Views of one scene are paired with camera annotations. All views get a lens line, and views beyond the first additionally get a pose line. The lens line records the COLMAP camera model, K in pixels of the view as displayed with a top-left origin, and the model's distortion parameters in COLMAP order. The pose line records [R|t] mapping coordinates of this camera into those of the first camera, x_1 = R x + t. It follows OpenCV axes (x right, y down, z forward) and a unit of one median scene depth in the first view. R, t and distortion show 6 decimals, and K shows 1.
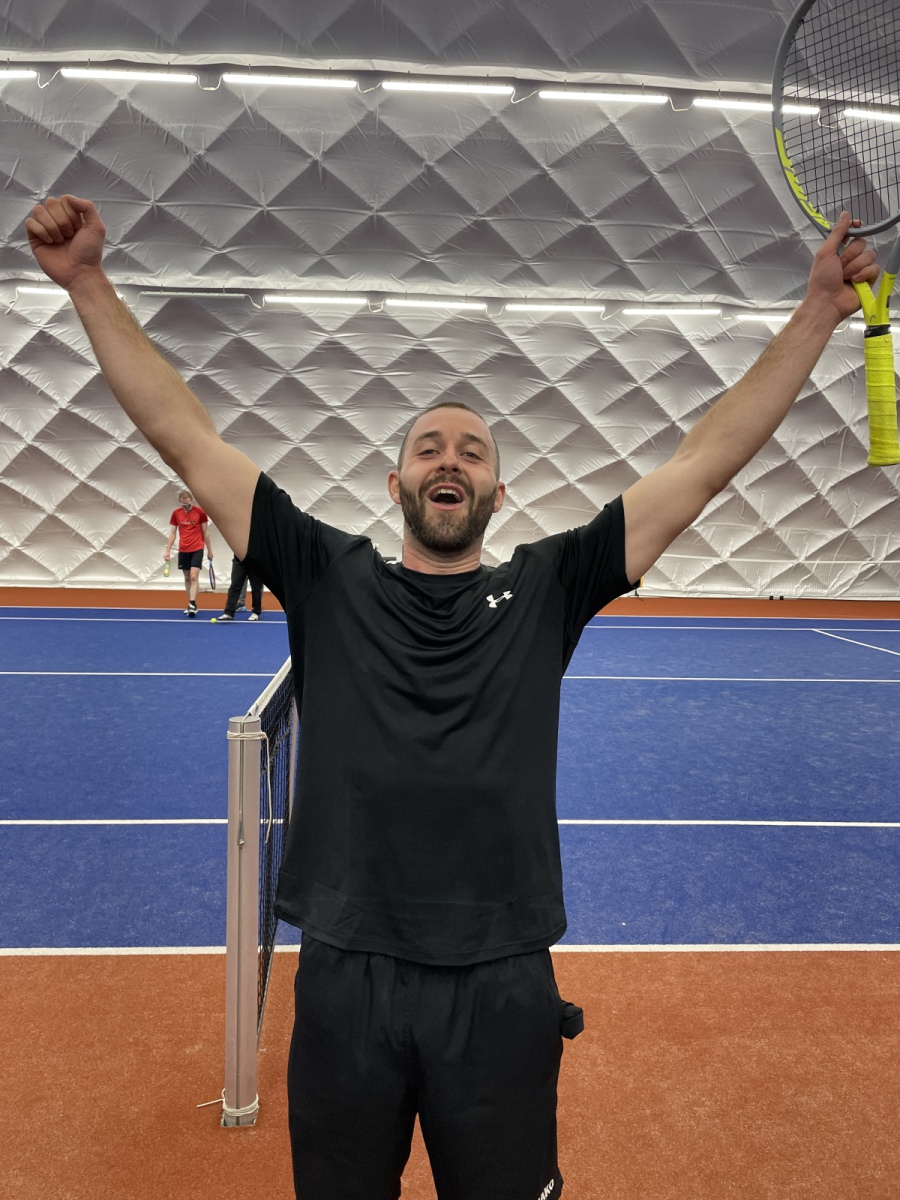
lens RADIAL K [[907.5, 0, 446.0], [0, 907.5, 597.1], [0, 0, 1]] dist [0.091479, -0.118521]
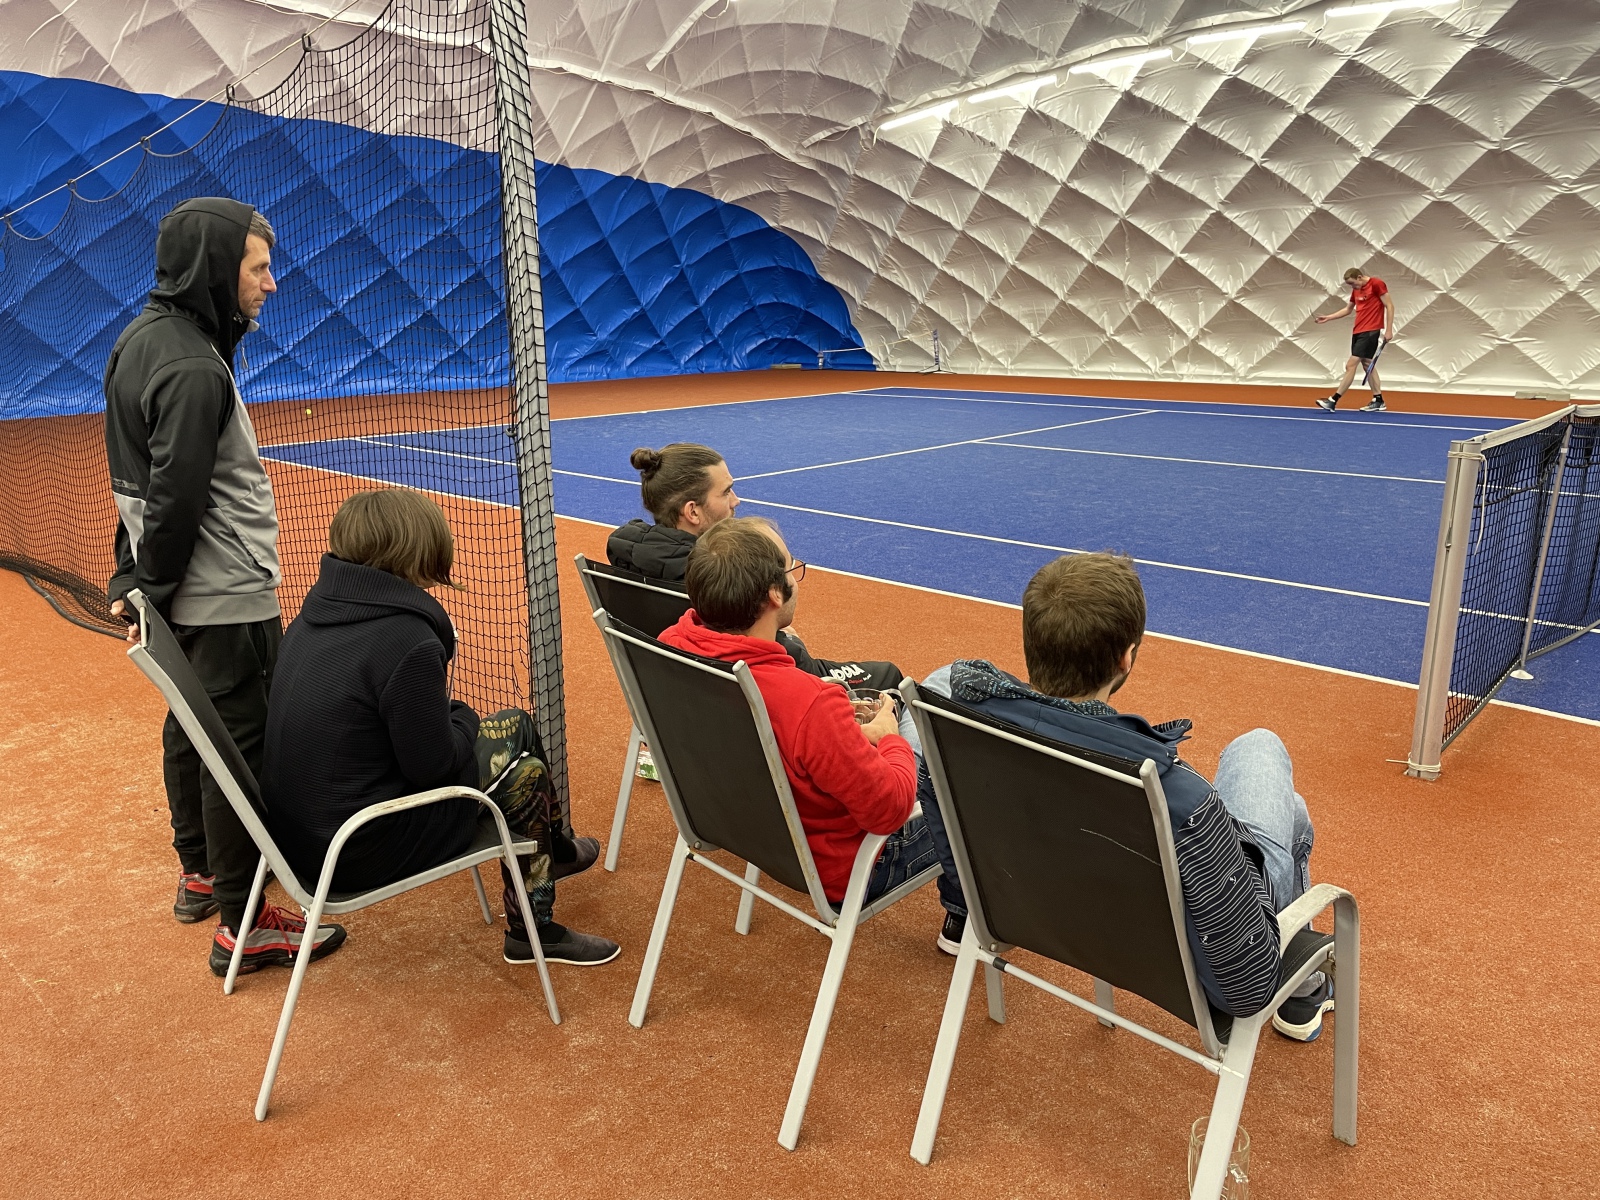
lens RADIAL K [[1210.1, 0, 779.0], [0, 1210.1, 591.3], [0, 0, 1]] dist [0.091479, -0.118521]
pose [[0.681244, 0.146056, -0.717339, 0.055886], [-0.044811, 0.986377, 0.158278, 0.018875], [0.730684, -0.075681, 0.678508, -0.118922]]
